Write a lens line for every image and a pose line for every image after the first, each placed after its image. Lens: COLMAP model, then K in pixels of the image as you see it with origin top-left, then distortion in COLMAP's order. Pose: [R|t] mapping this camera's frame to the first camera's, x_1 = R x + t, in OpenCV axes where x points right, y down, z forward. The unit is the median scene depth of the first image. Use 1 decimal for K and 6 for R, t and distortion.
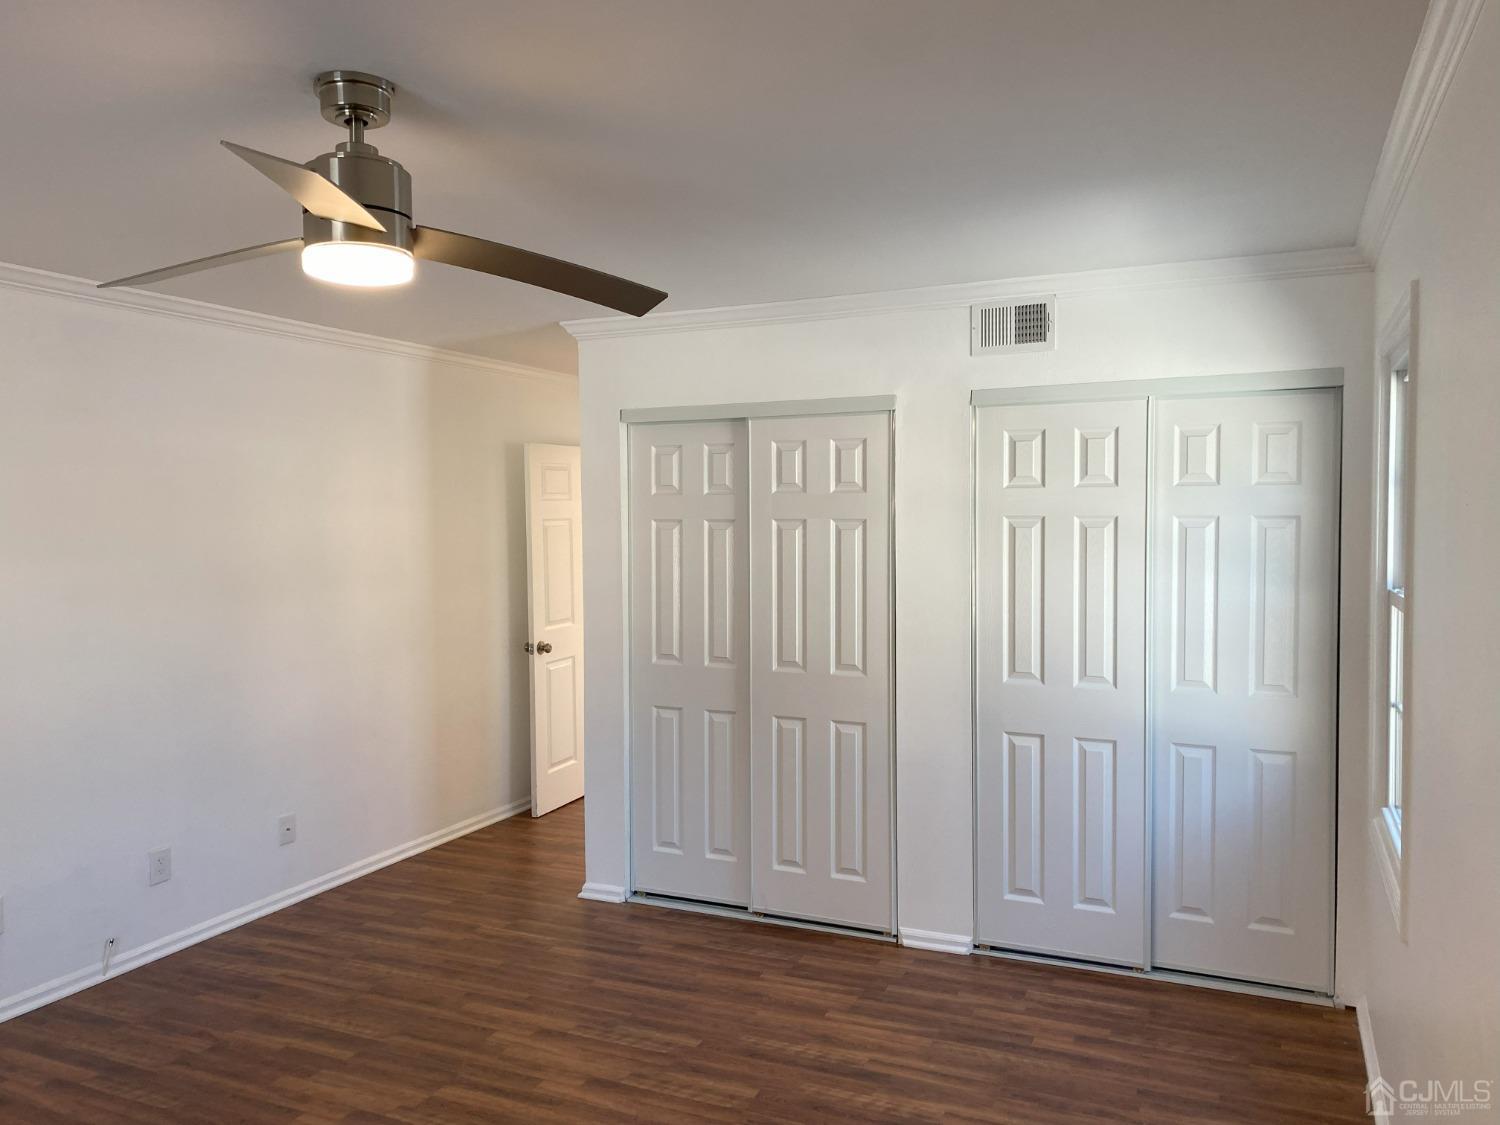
lens RADIAL K [[1139.2, 0, 755.5], [0, 1139.2, 551.9], [0, 0, 1]] dist [0.108625, -0.150992]
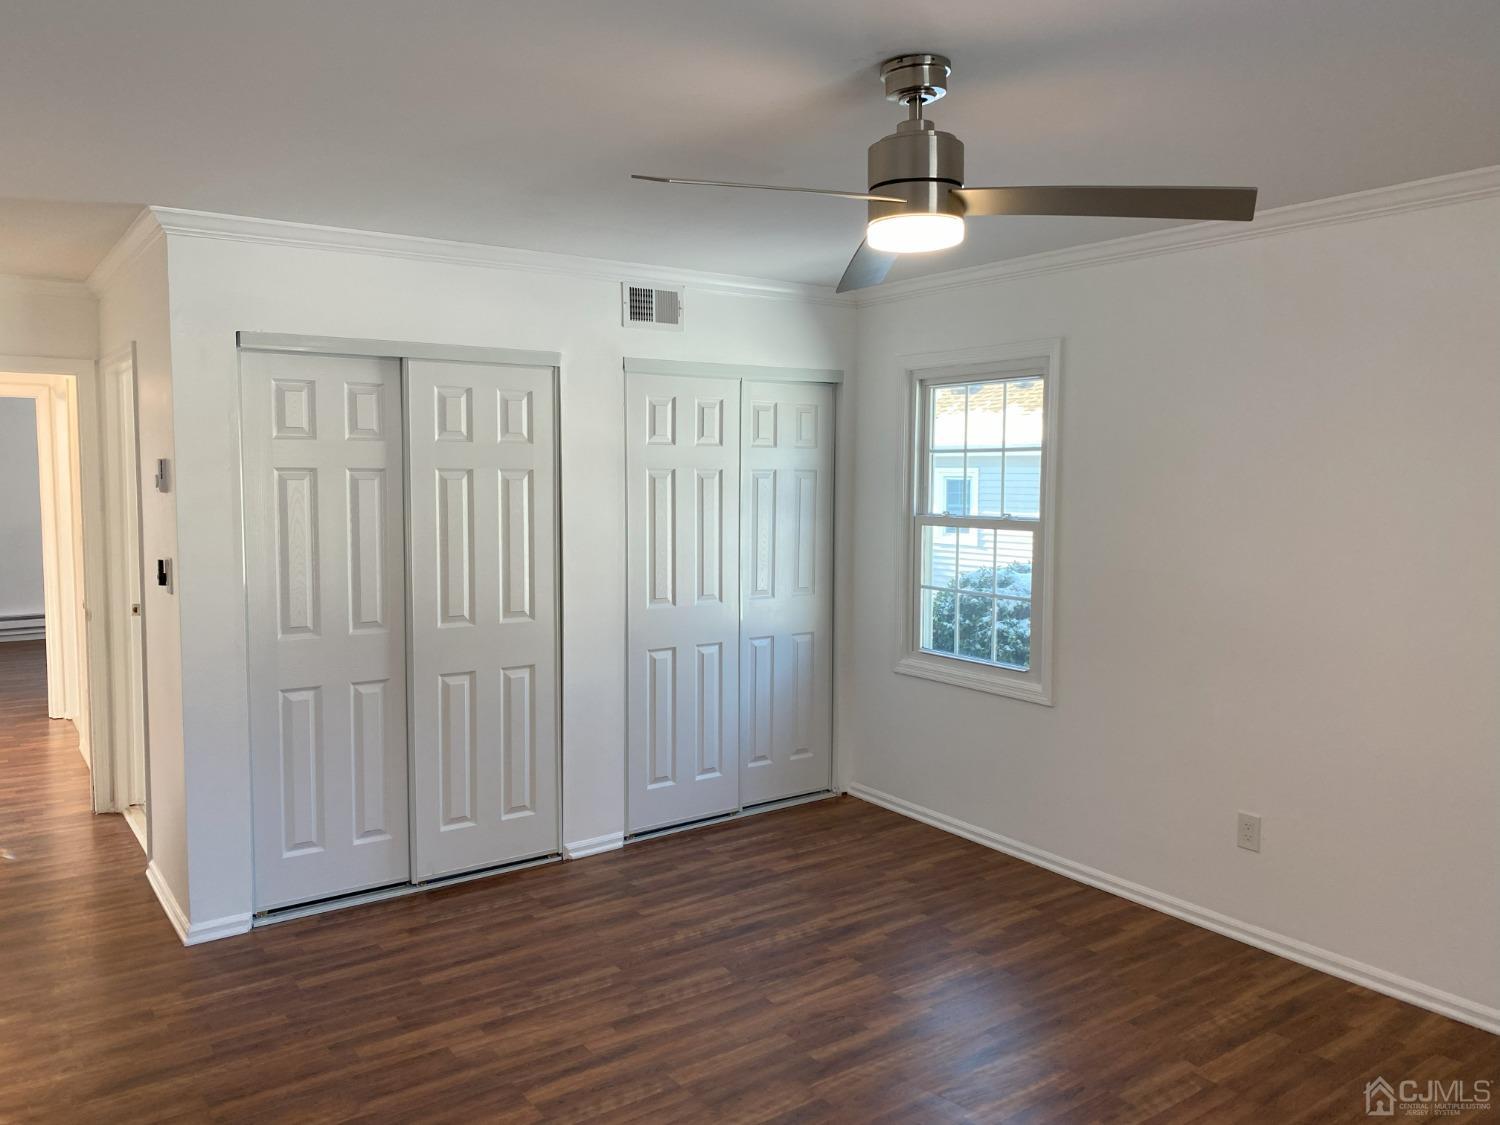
lens RADIAL K [[1138.5, 0, 757.6], [0, 1138.5, 552.8], [0, 0, 1]] dist [0.049219, -0.034744]
pose [[0.504339, -0.057095, 0.861616, -0.739022], [0.019733, 0.998313, 0.054602, -0.006291], [-0.863280, -0.010536, 0.504615, 0.314146]]
